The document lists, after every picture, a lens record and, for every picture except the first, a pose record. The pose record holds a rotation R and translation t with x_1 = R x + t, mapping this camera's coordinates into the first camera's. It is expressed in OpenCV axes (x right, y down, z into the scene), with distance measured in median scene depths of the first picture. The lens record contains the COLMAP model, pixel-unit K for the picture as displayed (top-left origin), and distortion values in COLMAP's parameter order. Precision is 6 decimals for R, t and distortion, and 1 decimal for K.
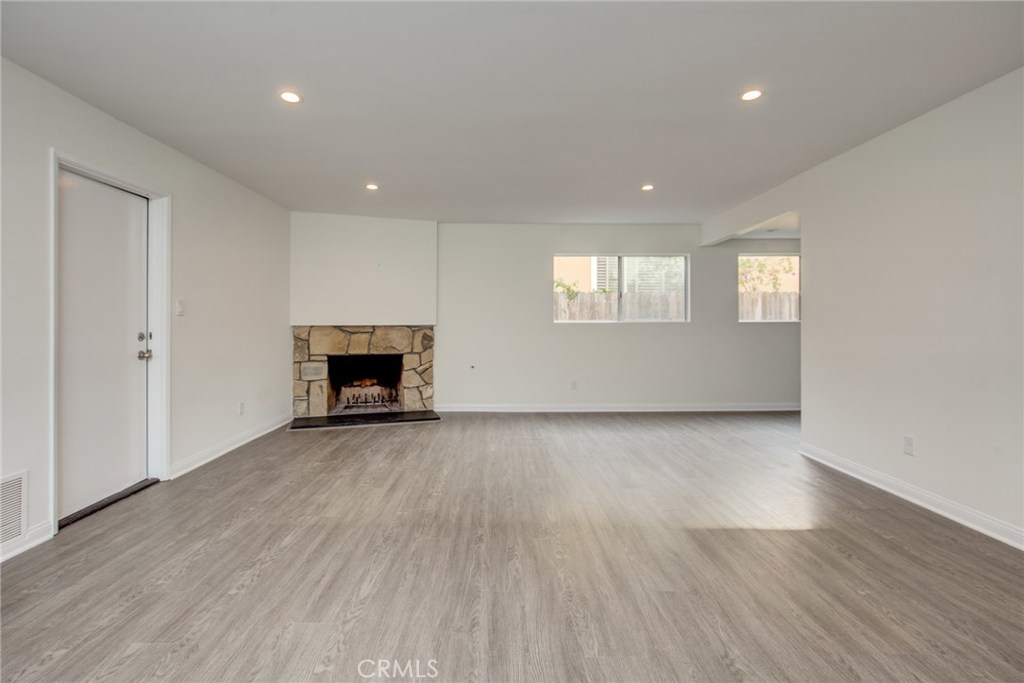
lens RADIAL K [[464.3, 0, 496.1], [0, 464.3, 323.2], [0, 0, 1]] dist [-0.006617, -0.000167]
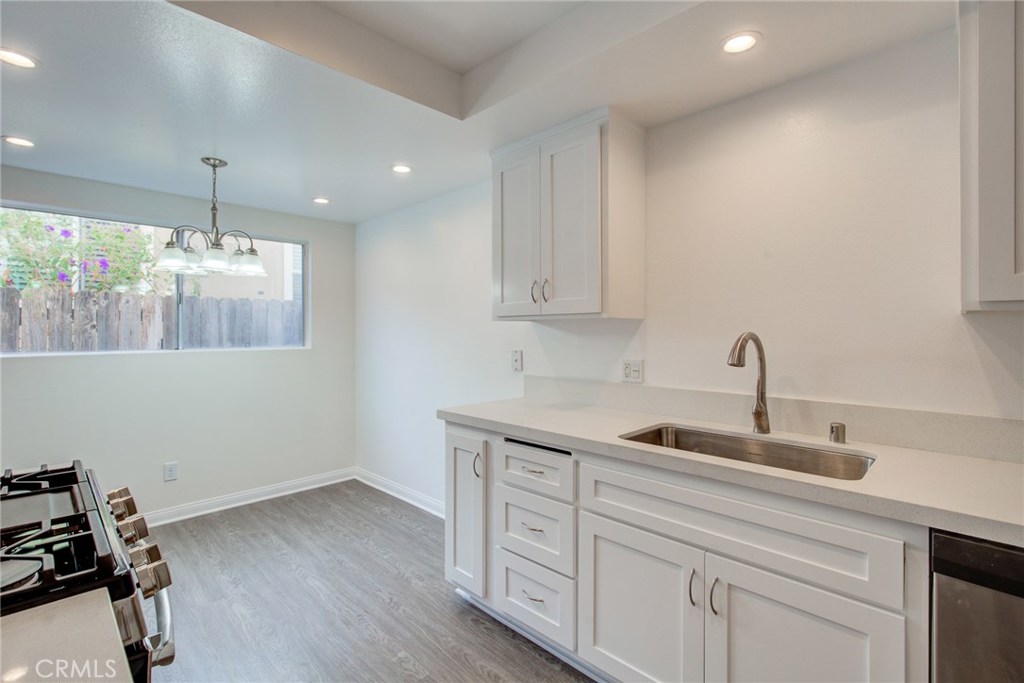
lens RADIAL K [[468.7, 0, 502.6], [0, 468.7, 328.2], [0, 0, 1]] dist [-0.001485, 0.000256]
pose [[0.708608, 0.003790, 0.705592, 0.567911], [0.002147, 0.999969, -0.007528, -0.025851], [-0.705599, 0.006850, 0.708579, 0.371177]]
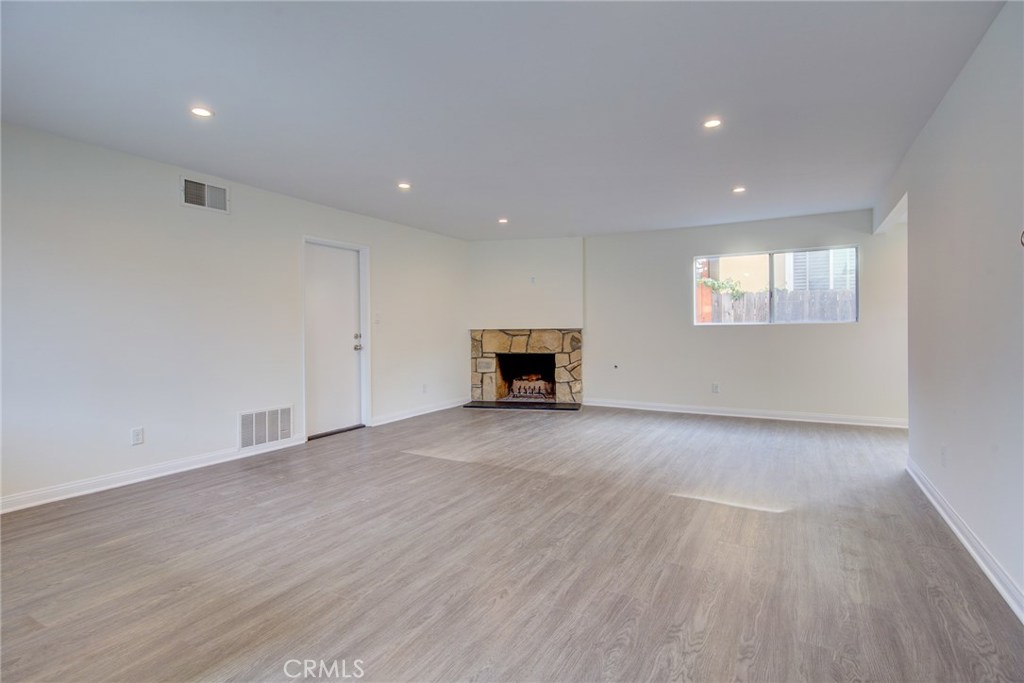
lens RADIAL K [[498.5, 0, 512.4], [0, 498.5, 334.1], [0, 0, 1]] dist [0.002922, -0.000069]
pose [[0.869291, -0.001952, -0.494296, 0.324706], [0.008258, 0.999910, 0.010575, 0.003648], [0.494231, -0.013275, 0.869229, -0.141773]]
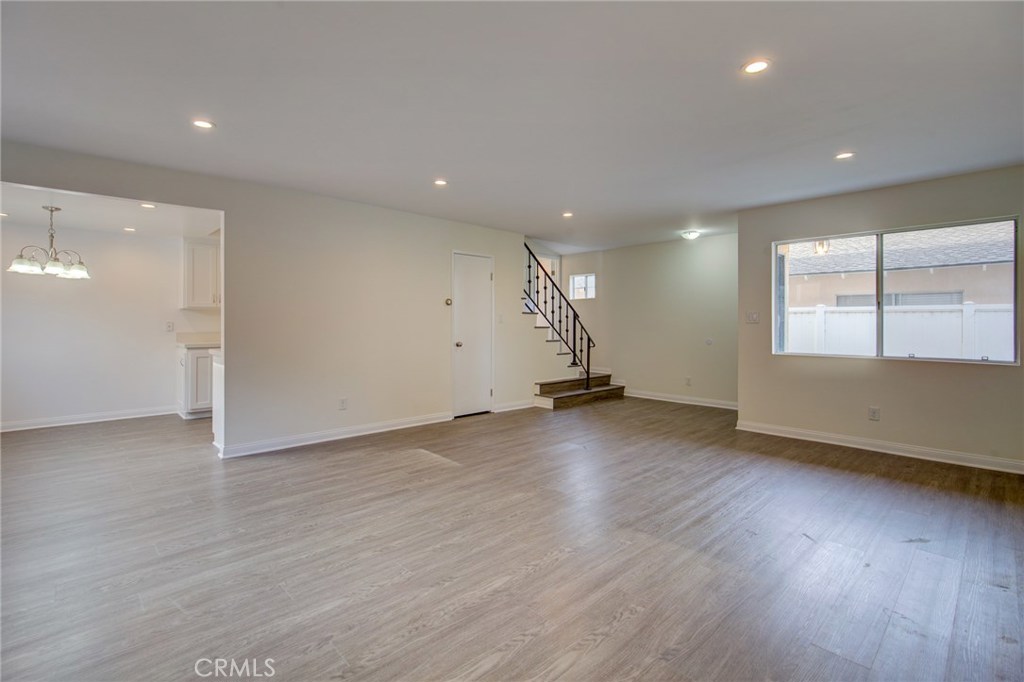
lens RADIAL K [[468.9, 0, 509.0], [0, 468.9, 321.6], [0, 0, 1]] dist [-0.002841, 0.000055]
pose [[-0.685365, -0.003571, 0.728191, -0.339514], [-0.001585, 0.999993, 0.003413, -0.012251], [-0.728198, 0.001185, -0.685366, 0.854158]]
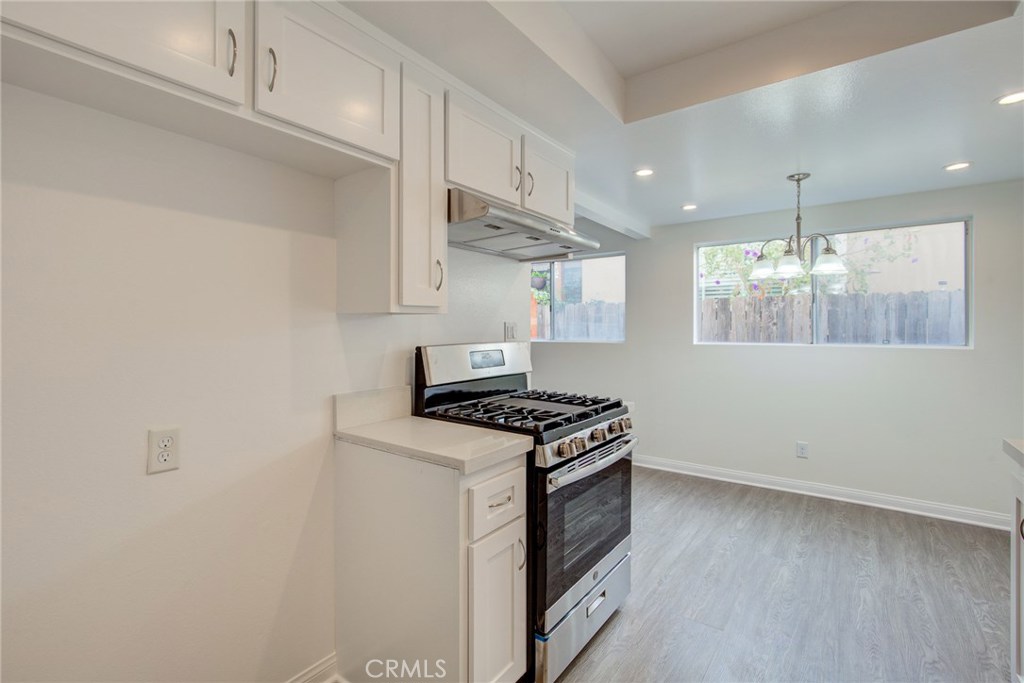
lens RADIAL K [[464.3, 0, 508.4], [0, 464.3, 325.9], [0, 0, 1]] dist [-0.004309, 0.001082]
pose [[0.803959, -0.002918, -0.594677, 0.732070], [-0.000858, 0.999981, -0.006067, -0.025238], [0.594684, 0.005388, 0.803942, 0.297934]]
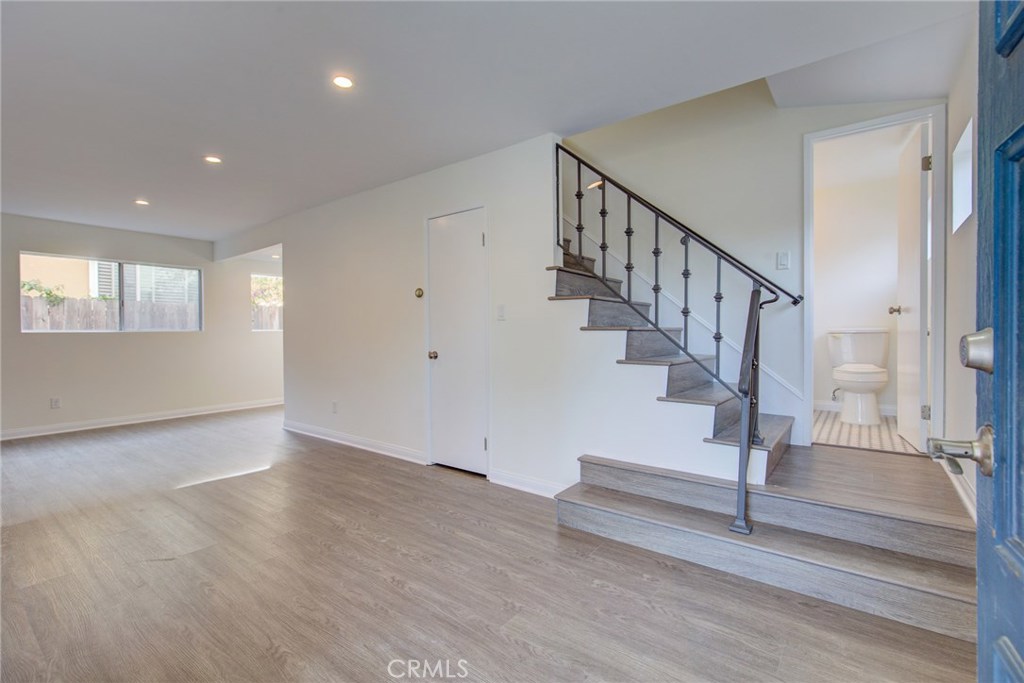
lens RADIAL K [[462.6, 0, 509.5], [0, 462.6, 335.4], [0, 0, 1]] dist [-0.002305, 0.000455]
pose [[0.614967, -0.009172, 0.788499, 0.008165], [0.009915, 0.999943, 0.003899, 0.010176], [-0.788490, 0.005420, 0.615023, -0.225808]]
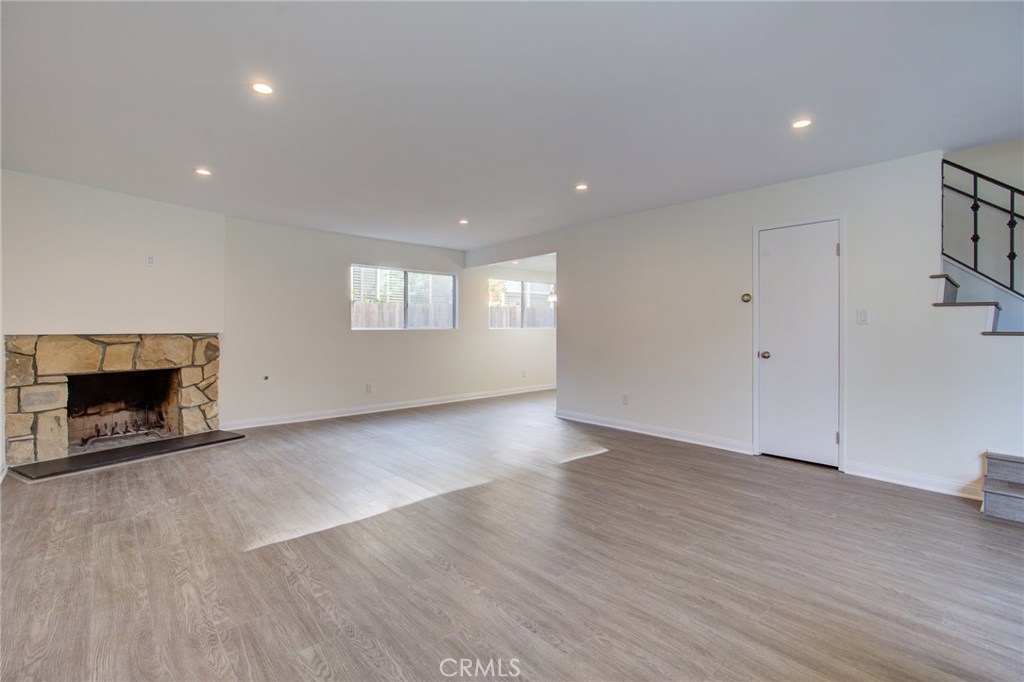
lens RADIAL K [[462.6, 0, 509.5], [0, 462.6, 334.9], [0, 0, 1]] dist [-0.002305, 0.000455]
pose [[0.746249, -0.009383, 0.665601, -0.309436], [0.002624, 0.999934, 0.011154, -0.000485], [-0.665662, -0.006577, 0.746224, -0.012008]]
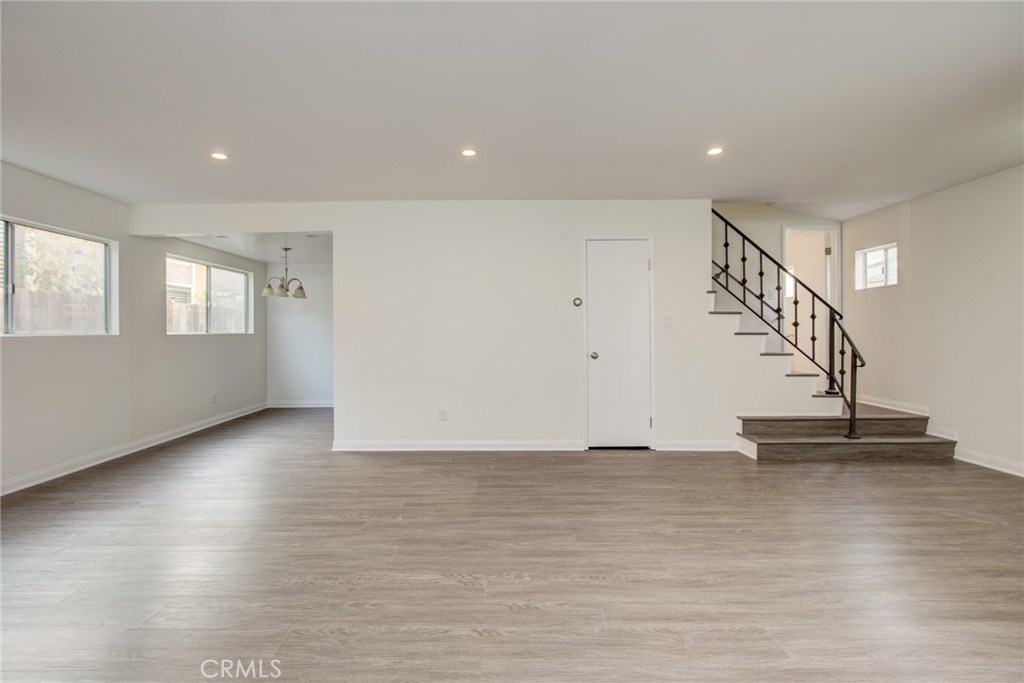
lens RADIAL K [[465.9, 0, 498.8], [0, 465.9, 331.5], [0, 0, 1]] dist [-0.002454, 0.001082]
pose [[0.008485, 0.001152, 0.999963, -0.319075], [0.010358, 0.999946, -0.001240, -0.001254], [-0.999910, 0.010368, 0.008473, 0.404782]]
